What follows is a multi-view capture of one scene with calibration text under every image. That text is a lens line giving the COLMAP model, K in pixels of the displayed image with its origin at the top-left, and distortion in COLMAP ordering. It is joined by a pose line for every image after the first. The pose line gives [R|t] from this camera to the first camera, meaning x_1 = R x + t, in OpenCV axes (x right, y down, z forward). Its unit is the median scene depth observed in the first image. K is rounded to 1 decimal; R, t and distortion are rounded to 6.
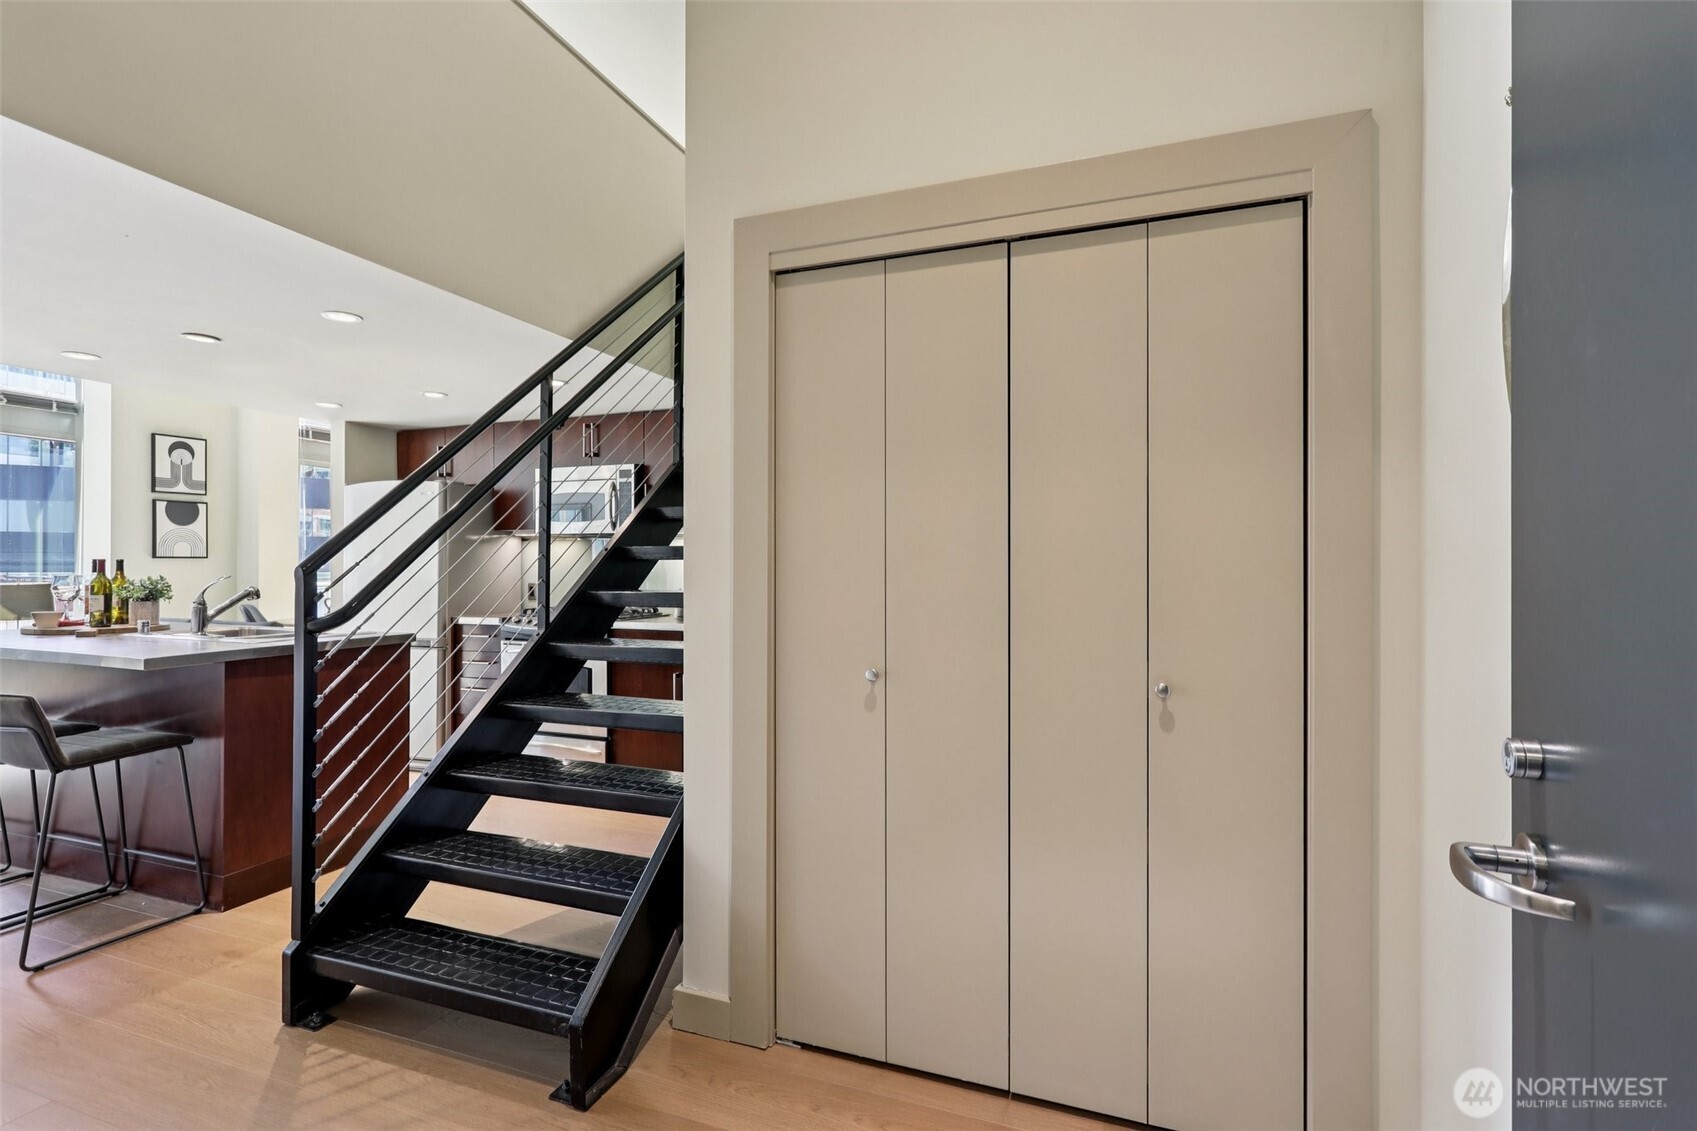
lens RADIAL K [[810.9, 0, 844.7], [0, 810.9, 561.4], [0, 0, 1]] dist [-0.004383, 0.005488]
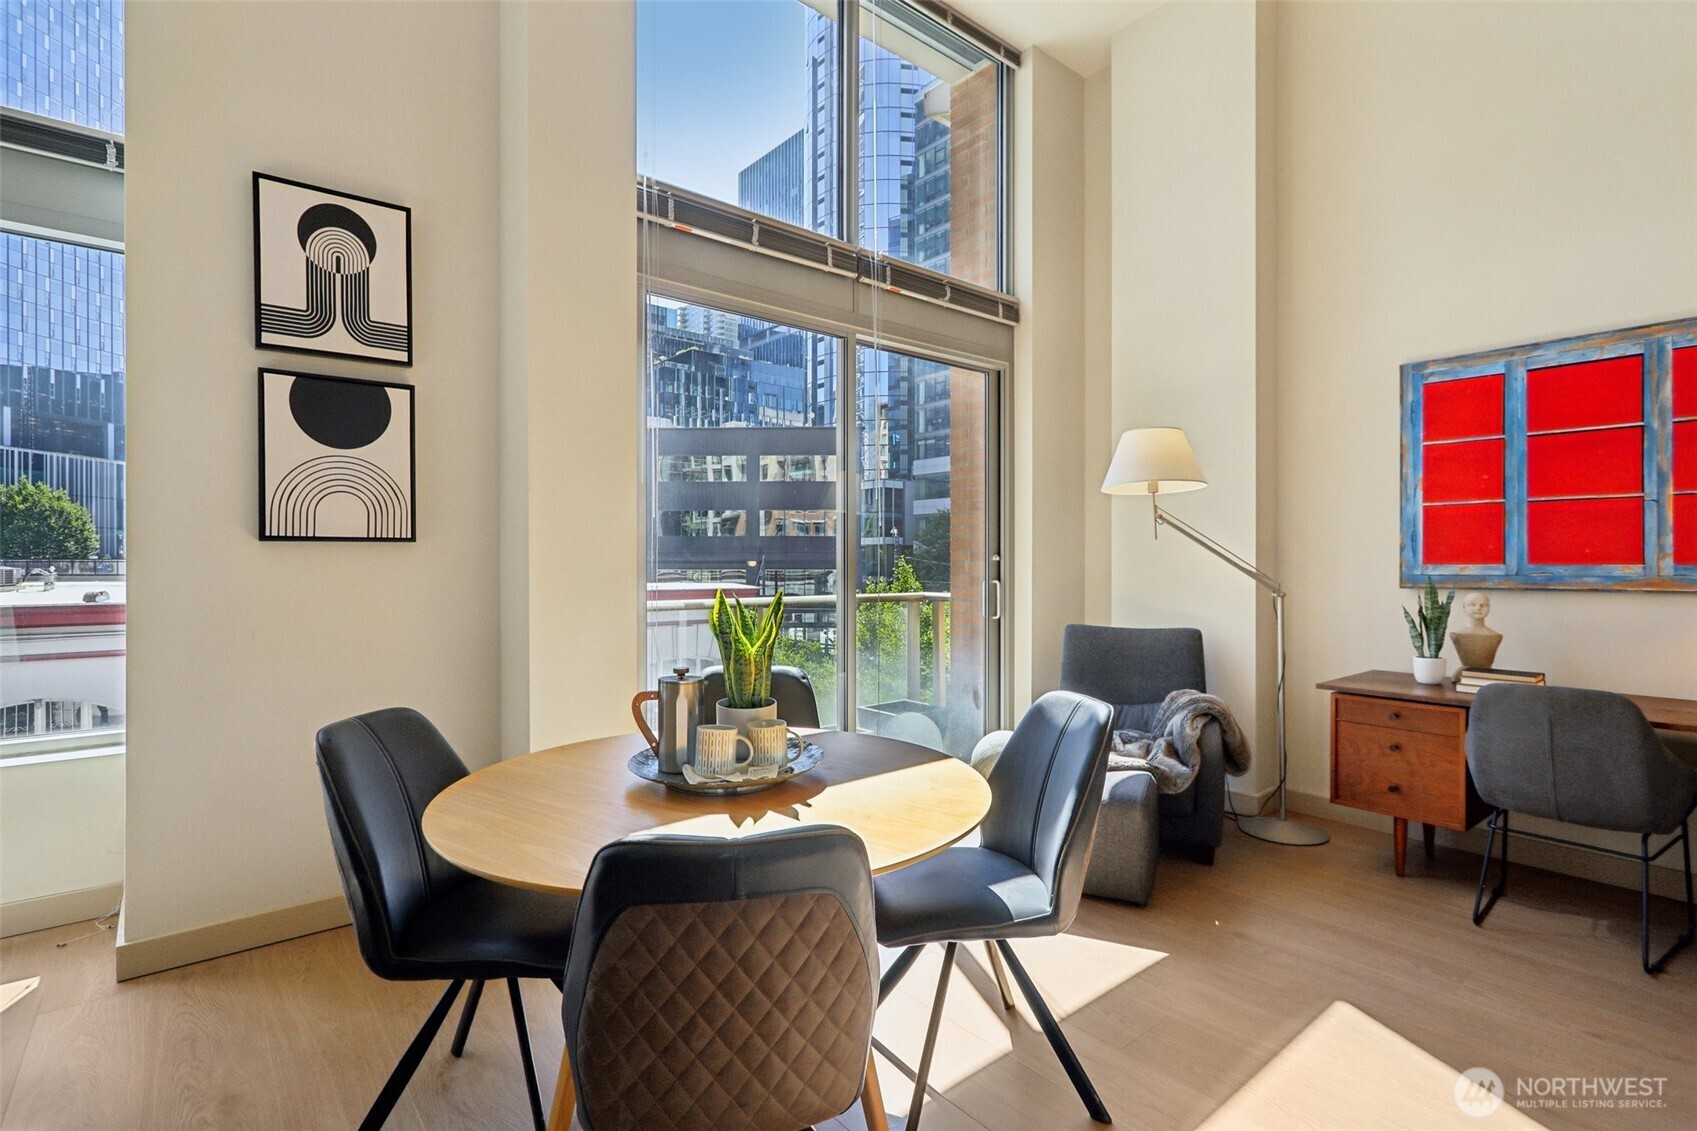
lens RADIAL K [[810.9, 0, 843.5], [0, 810.9, 560.7], [0, 0, 1]] dist [-0.004383, 0.005488]
pose [[0.869256, -0.003197, -0.494351, -0.468401], [0.004242, 0.999991, 0.000992, 0.005122], [0.494343, -0.002960, 0.869262, 0.823826]]
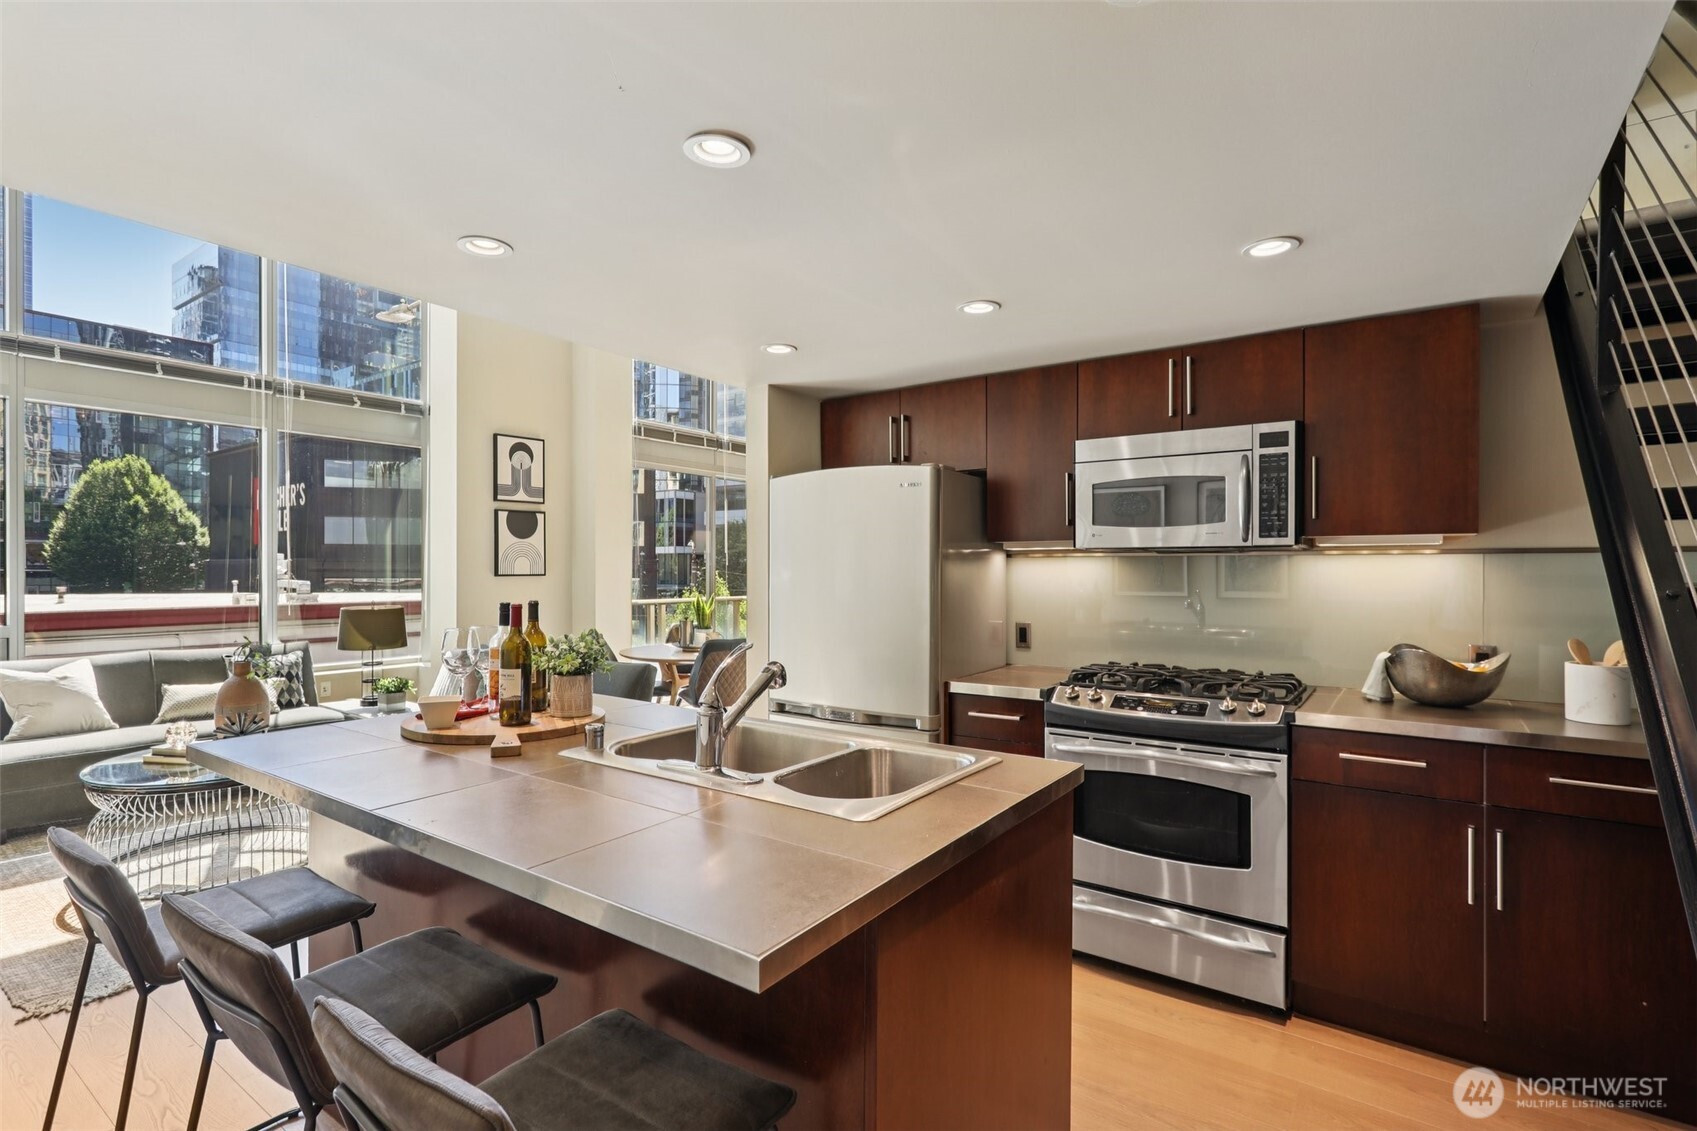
lens RADIAL K [[810.9, 0, 844.2], [0, 810.9, 567.0], [0, 0, 1]] dist [-0.004383, 0.005488]
pose [[0.967655, -0.002218, -0.252267, -0.267076], [0.002390, 0.999997, 0.000374, -0.013546], [0.252265, -0.000965, 0.967658, 0.247308]]
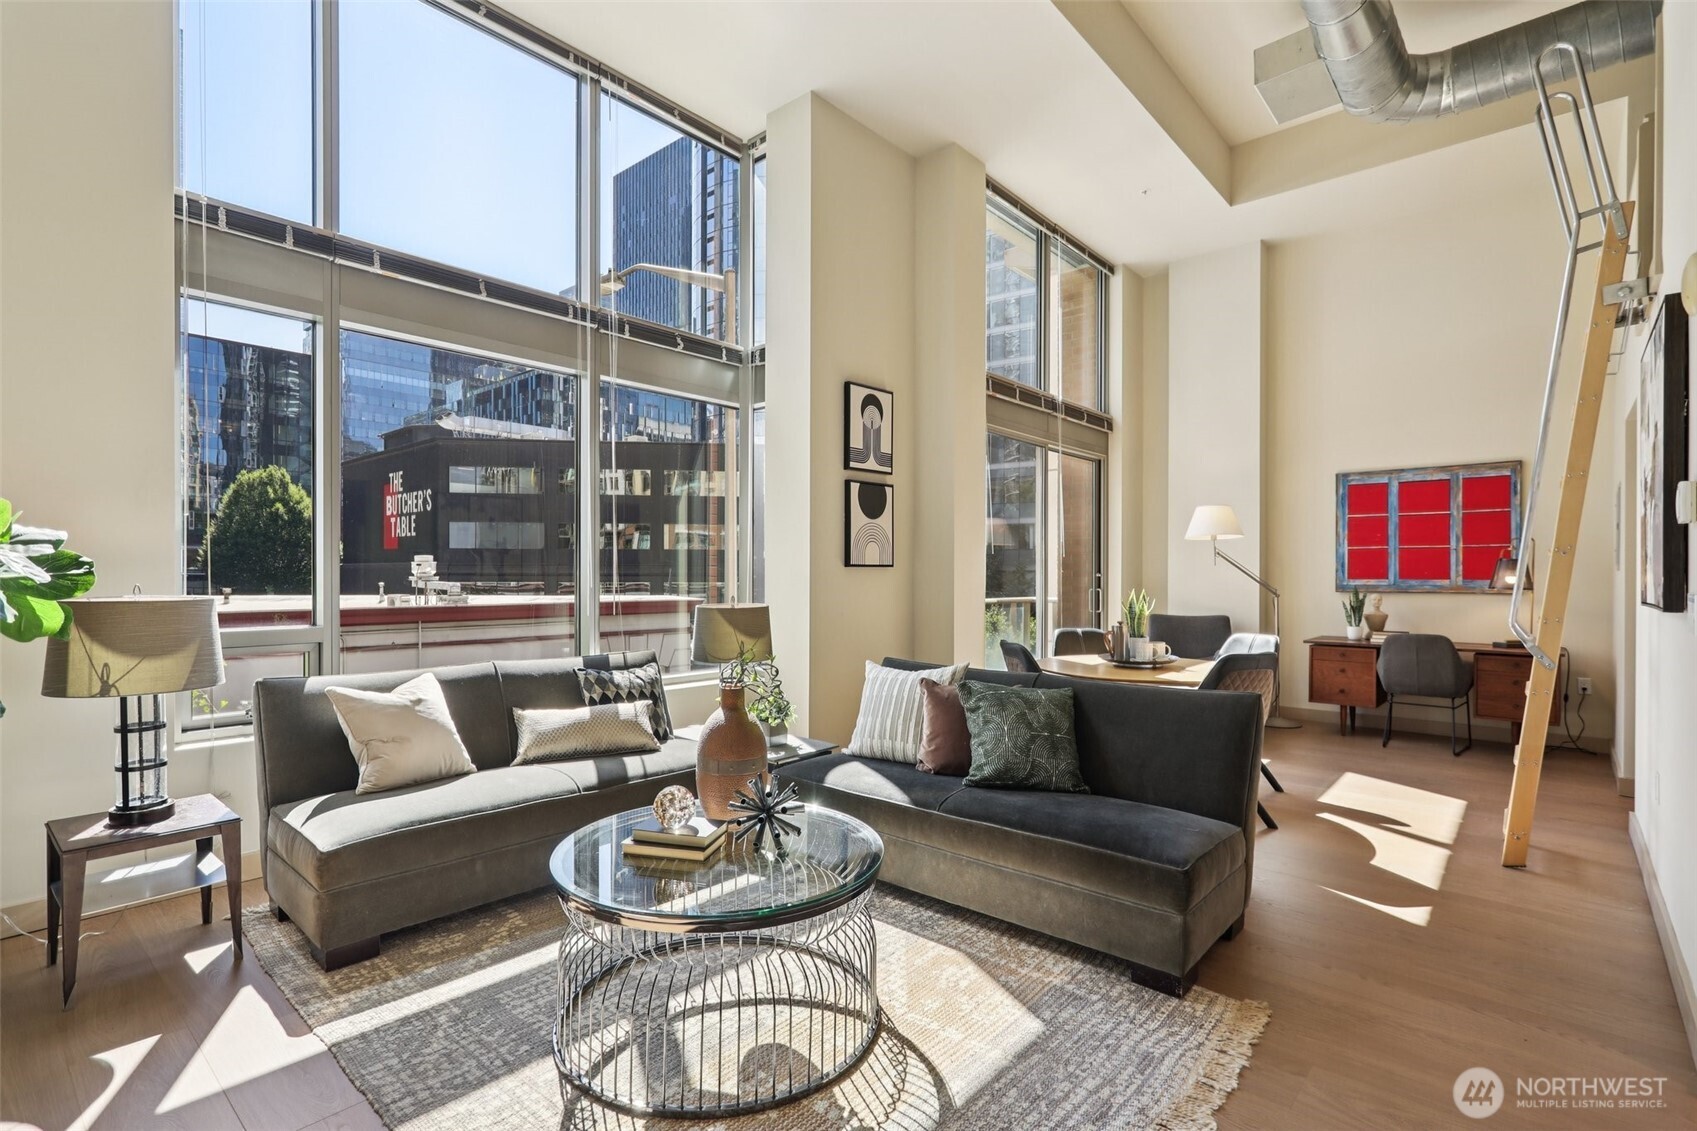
lens RADIAL K [[810.9, 0, 843.6], [0, 810.9, 572.8], [0, 0, 1]] dist [-0.004383, 0.005488]
pose [[0.937460, -0.000775, -0.348092, -0.619219], [0.001083, 0.999999, 0.000690, 0.000625], [0.348091, -0.001023, 0.937460, 0.364183]]
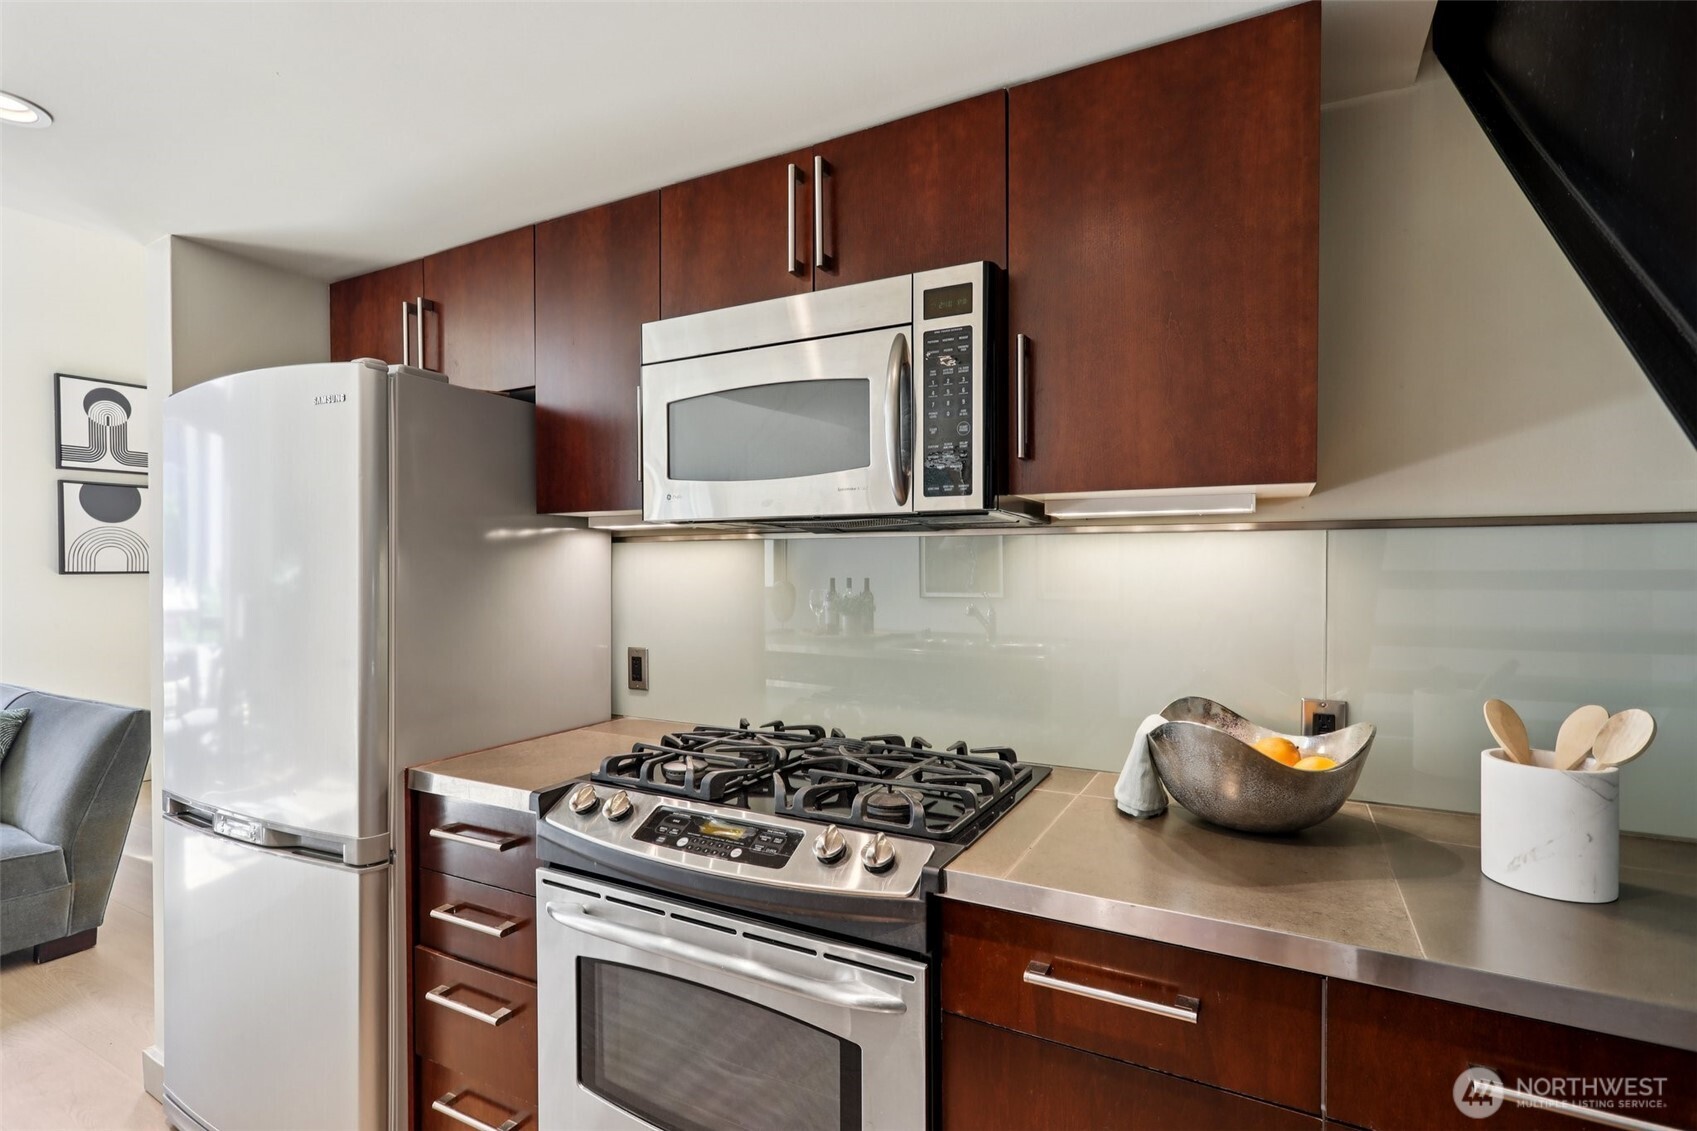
lens RADIAL K [[810.9, 0, 840.7], [0, 810.9, 570.9], [0, 0, 1]] dist [-0.004383, 0.005488]
pose [[0.991337, -0.002089, -0.131324, -0.173617], [0.003491, 0.999939, 0.010445, -0.011091], [0.131294, -0.010813, 0.991284, 0.458258]]
